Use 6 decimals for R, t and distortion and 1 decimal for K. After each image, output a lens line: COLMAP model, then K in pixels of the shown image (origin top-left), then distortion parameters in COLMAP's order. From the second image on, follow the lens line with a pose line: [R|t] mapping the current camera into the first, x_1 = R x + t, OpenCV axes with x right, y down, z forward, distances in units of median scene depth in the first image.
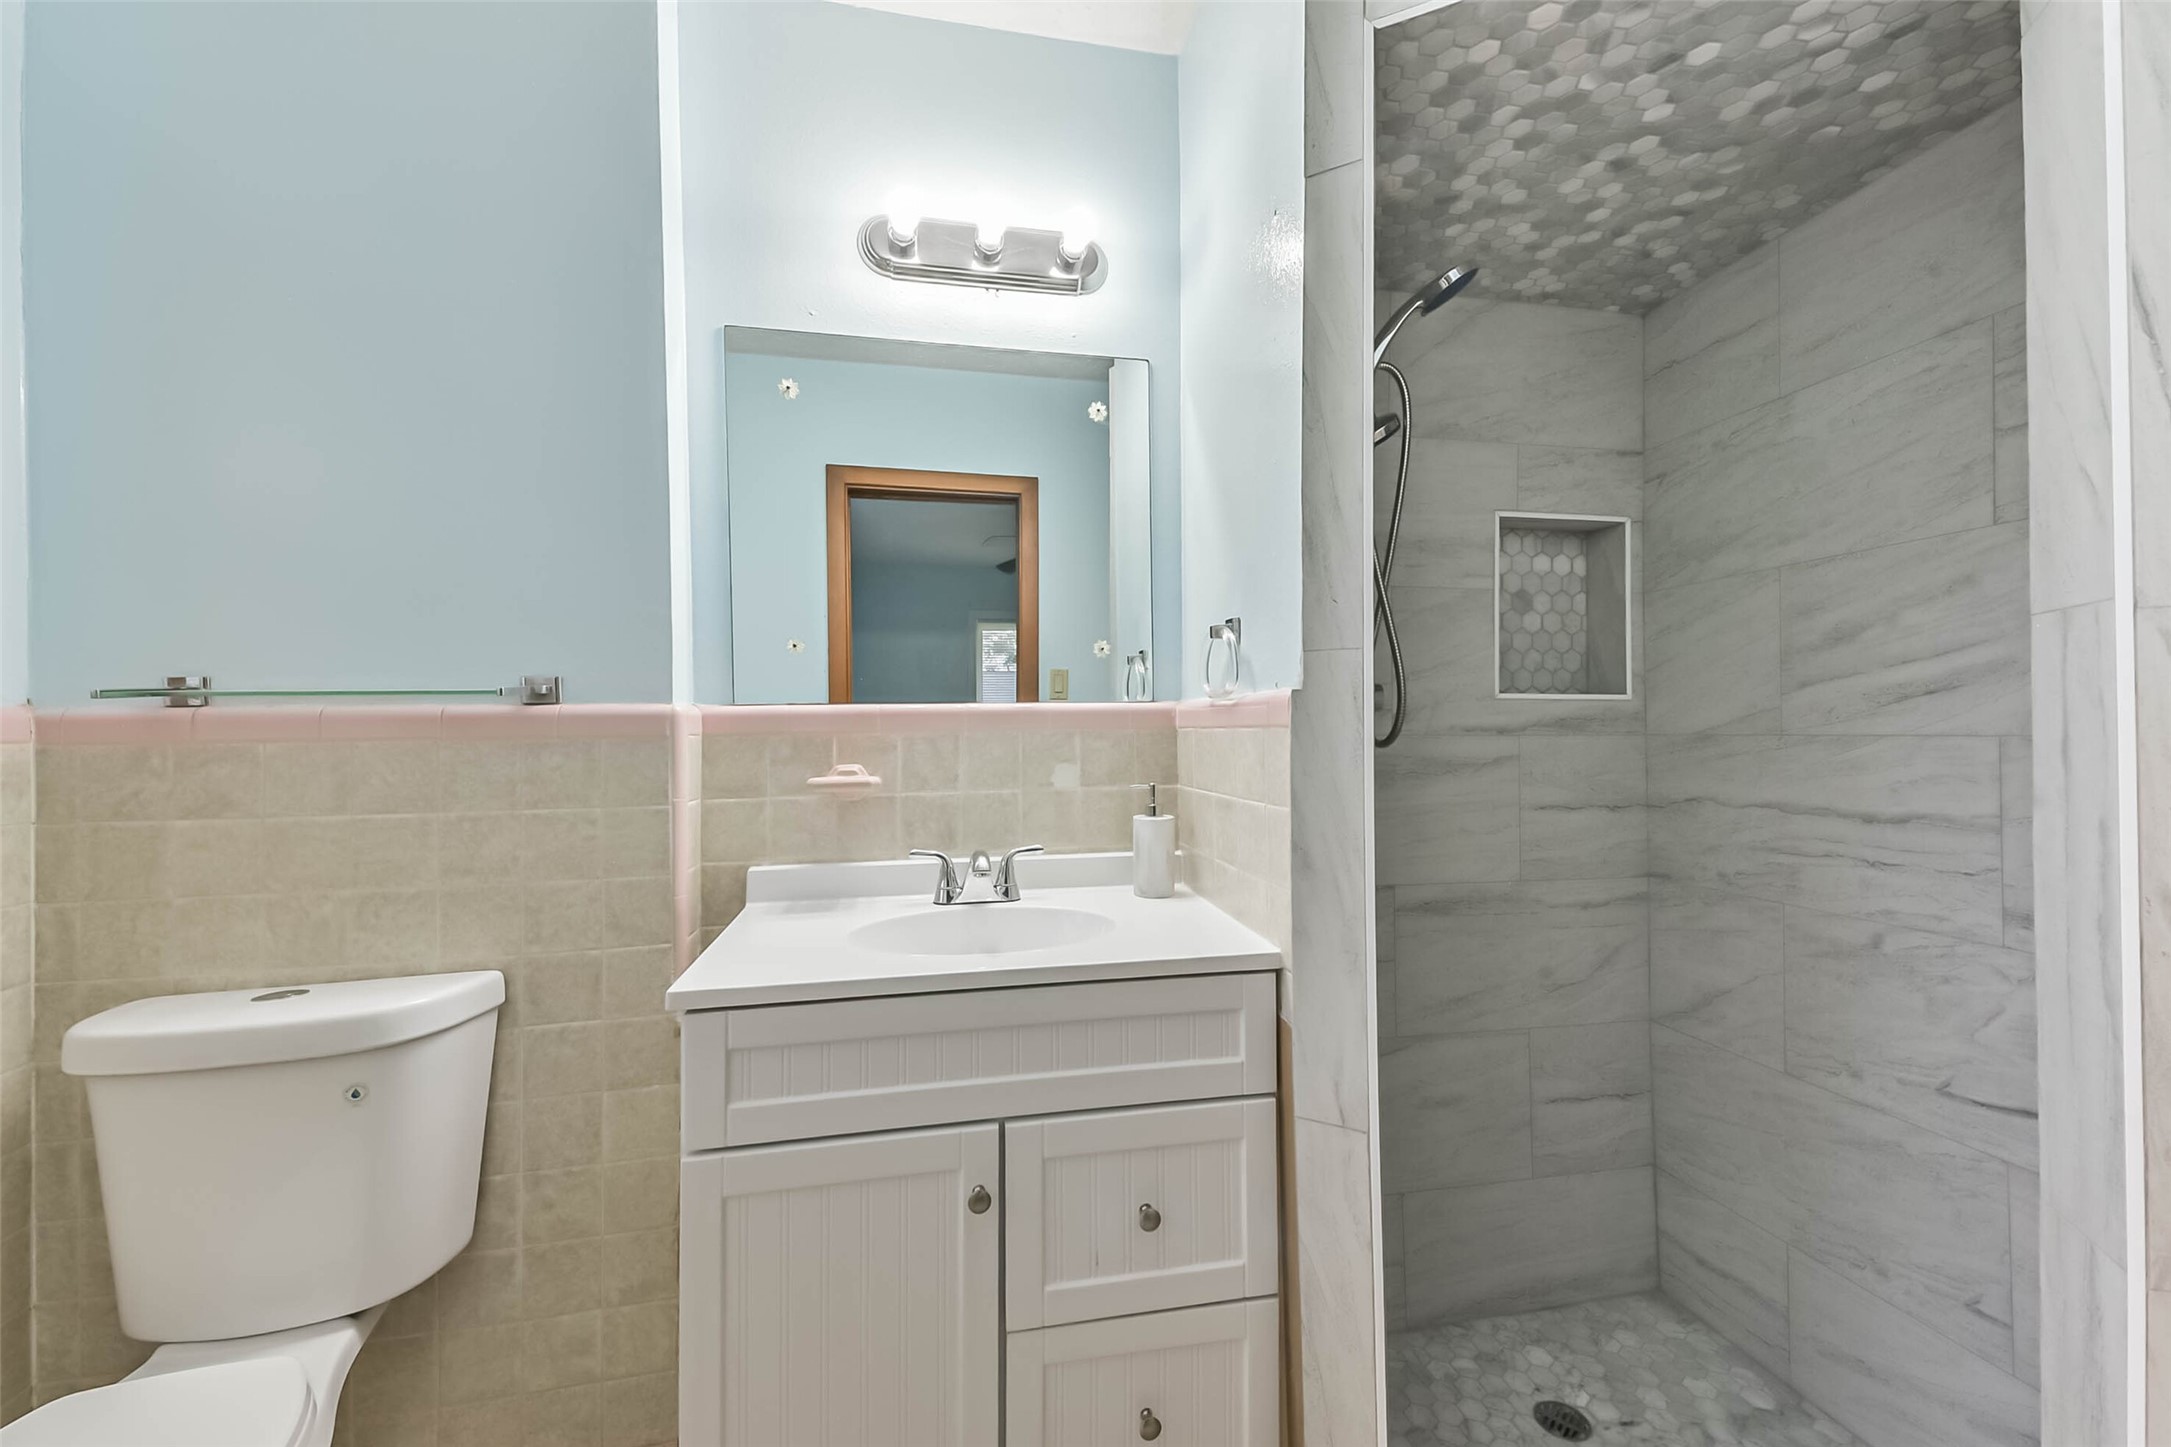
lens RADIAL K [[860.2, 0, 1087.8], [0, 860.2, 729.4], [0, 0, 1]] dist [0.041623, -0.018103]
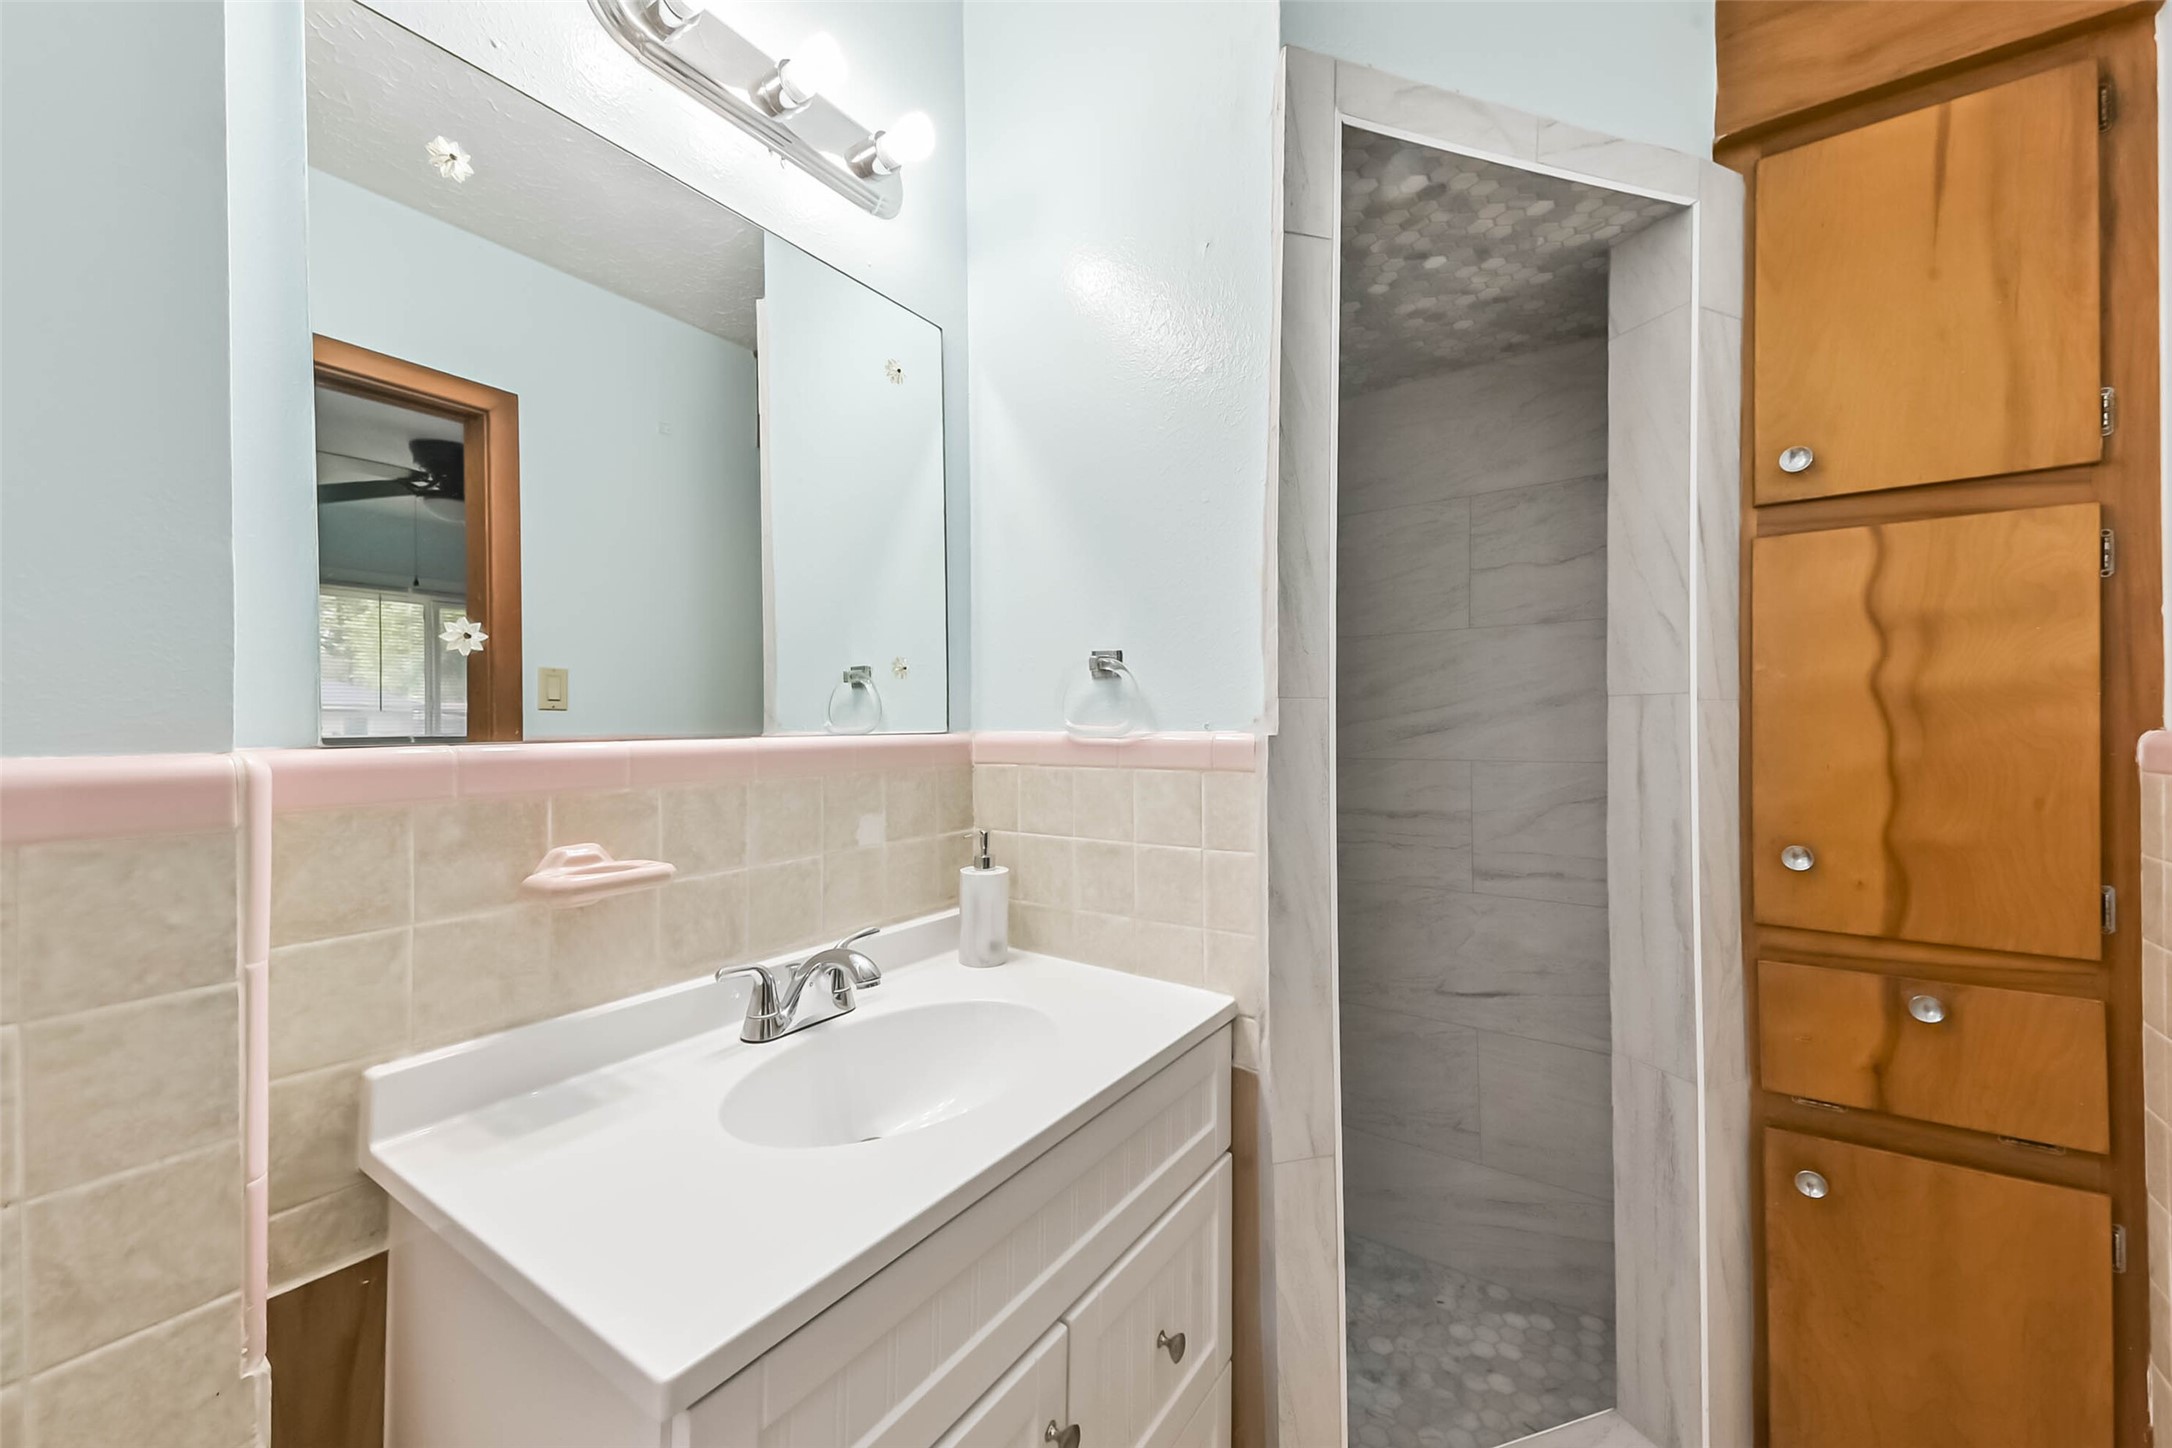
lens RADIAL K [[835.2, 0, 1116.8], [0, 835.2, 726.4], [0, 0, 1]] dist [0.059459, -0.020603]
pose [[0.702976, 0.005180, 0.711194, -0.447600], [-0.002515, 0.999985, -0.004797, -0.039729], [-0.711209, 0.001583, 0.702979, 0.338317]]
